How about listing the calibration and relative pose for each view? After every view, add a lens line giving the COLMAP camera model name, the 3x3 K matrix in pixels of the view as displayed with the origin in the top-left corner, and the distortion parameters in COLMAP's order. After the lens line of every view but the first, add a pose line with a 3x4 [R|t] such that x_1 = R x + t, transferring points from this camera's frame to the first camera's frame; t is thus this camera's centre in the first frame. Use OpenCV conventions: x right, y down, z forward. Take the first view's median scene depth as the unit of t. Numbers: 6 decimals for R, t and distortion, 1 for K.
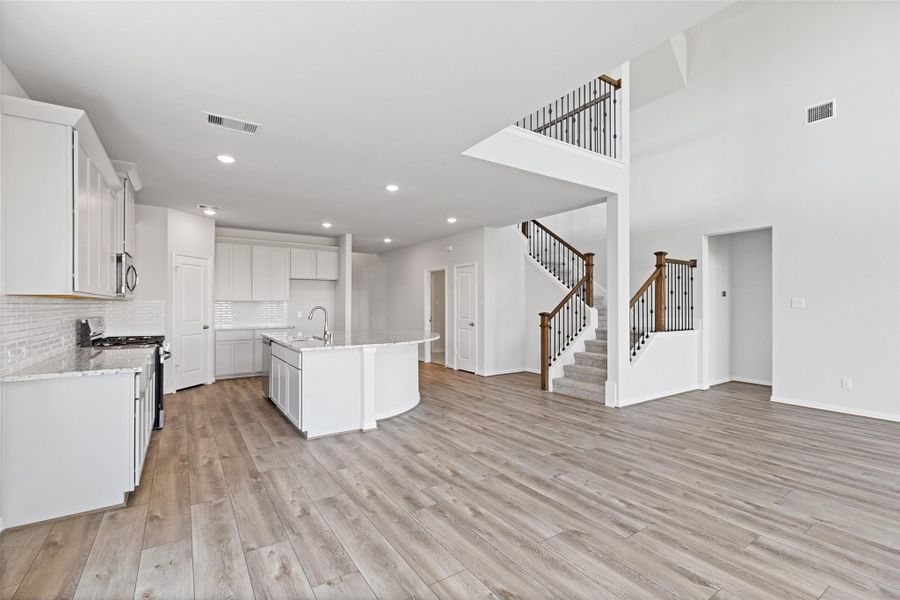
lens RADIAL K [[408.9, 0, 447.6], [0, 408.9, 299.4], [0, 0, 1]] dist [0.007258, 0.000407]
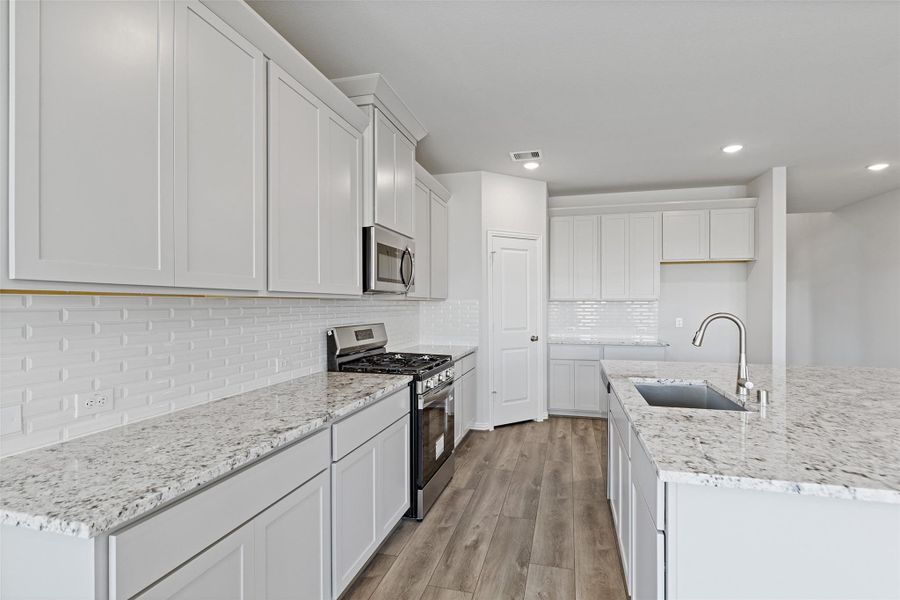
lens RADIAL K [[426.6, 0, 453.9], [0, 426.6, 304.0], [0, 0, 1]] dist [-0.007453, 0.002098]
pose [[0.663508, -0.000194, -0.748169, -0.165141], [0.010893, 0.999896, 0.009401, 0.001412], [0.748090, -0.014388, 0.663442, 0.493408]]
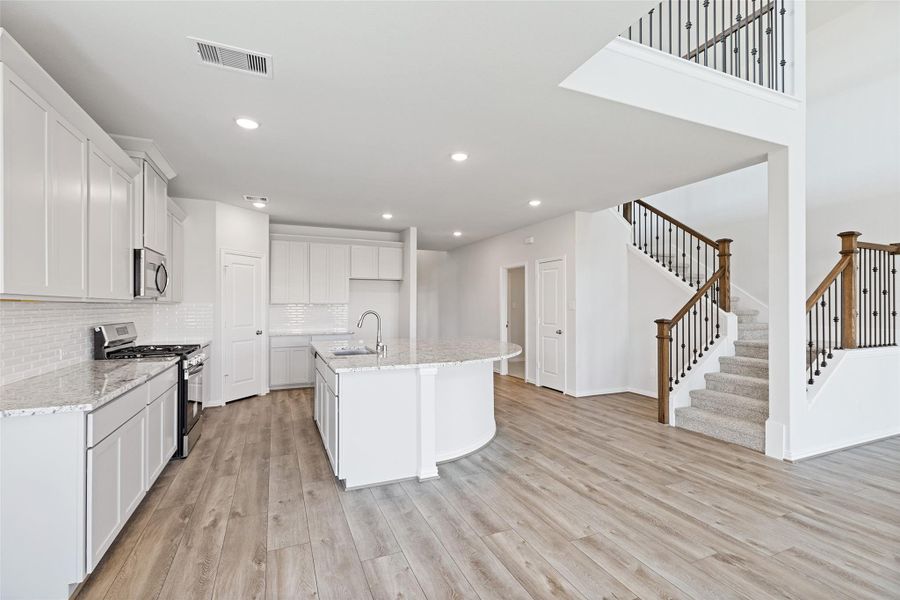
lens RADIAL K [[408.9, 0, 446.5], [0, 408.9, 301.8], [0, 0, 1]] dist [0.007258, 0.000407]
pose [[0.983343, -0.001358, -0.181756, -0.017688], [0.001965, 0.999993, 0.003158, -0.003273], [0.181751, -0.003463, 0.983339, 0.213564]]
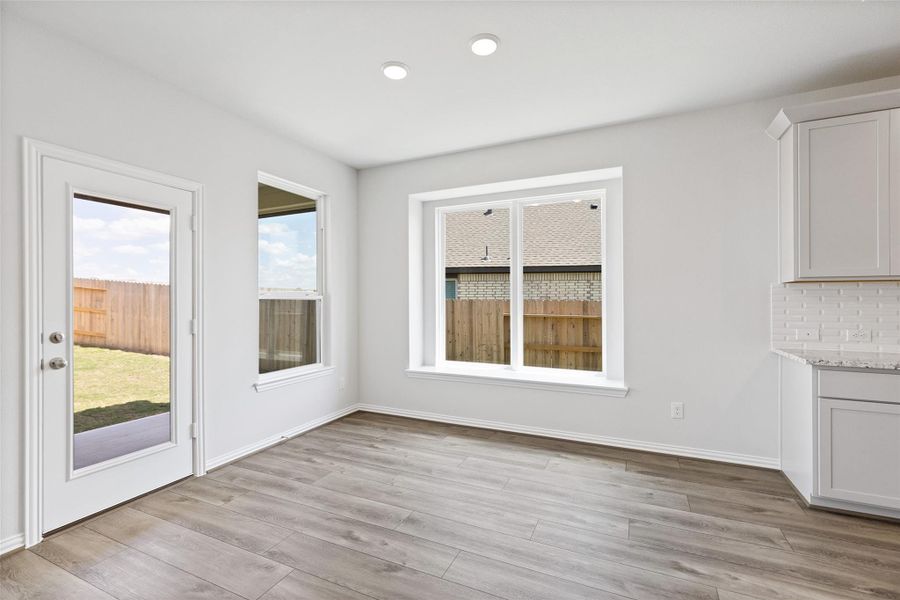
lens RADIAL K [[404.7, 0, 449.4], [0, 404.7, 300.5], [0, 0, 1]] dist [0.021807, 0.000242]
pose [[-0.850976, 0.006155, -0.525168, 0.189537], [0.012030, 0.999897, -0.007775, 0.016967], [0.525066, -0.012934, -0.850963, 0.670743]]
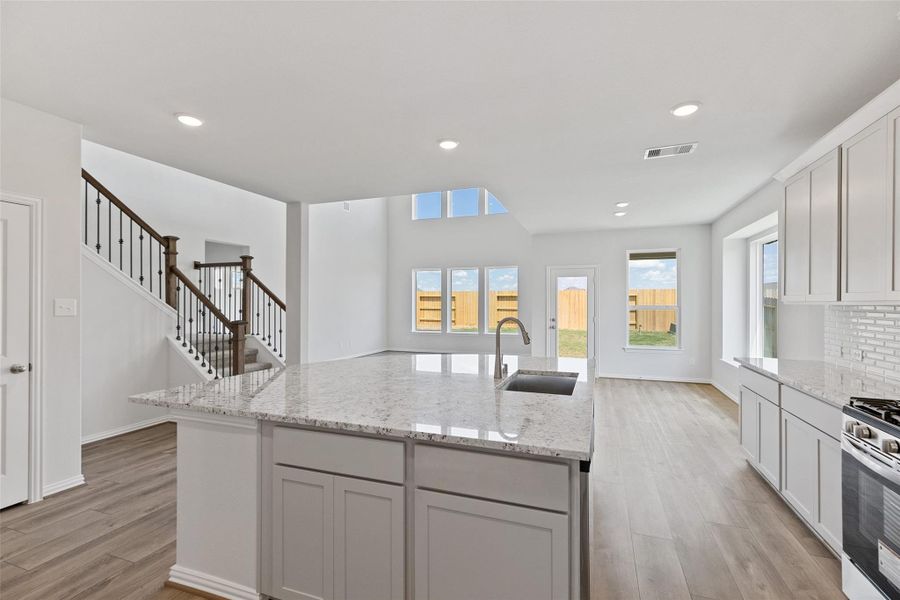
lens RADIAL K [[408.9, 0, 451.0], [0, 408.9, 301.7], [0, 0, 1]] dist [0.007258, 0.000407]
pose [[-0.592549, 0.005237, 0.805517, -0.622524], [-0.009513, 0.999864, -0.013499, 0.005210], [-0.805478, -0.015661, -0.592418, 1.247470]]
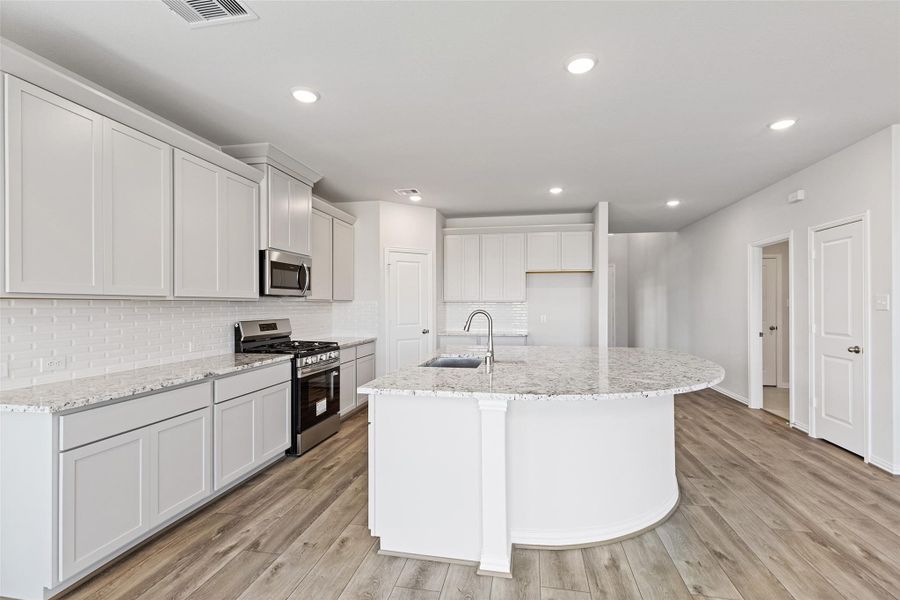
lens RADIAL K [[408.9, 0, 455.6], [0, 408.9, 304.2], [0, 0, 1]] dist [0.007258, 0.000407]
pose [[0.713200, -0.001025, -0.700960, 0.086975], [0.010839, 0.999895, 0.009567, 0.001281], [0.700877, -0.014421, 0.713136, 0.489365]]
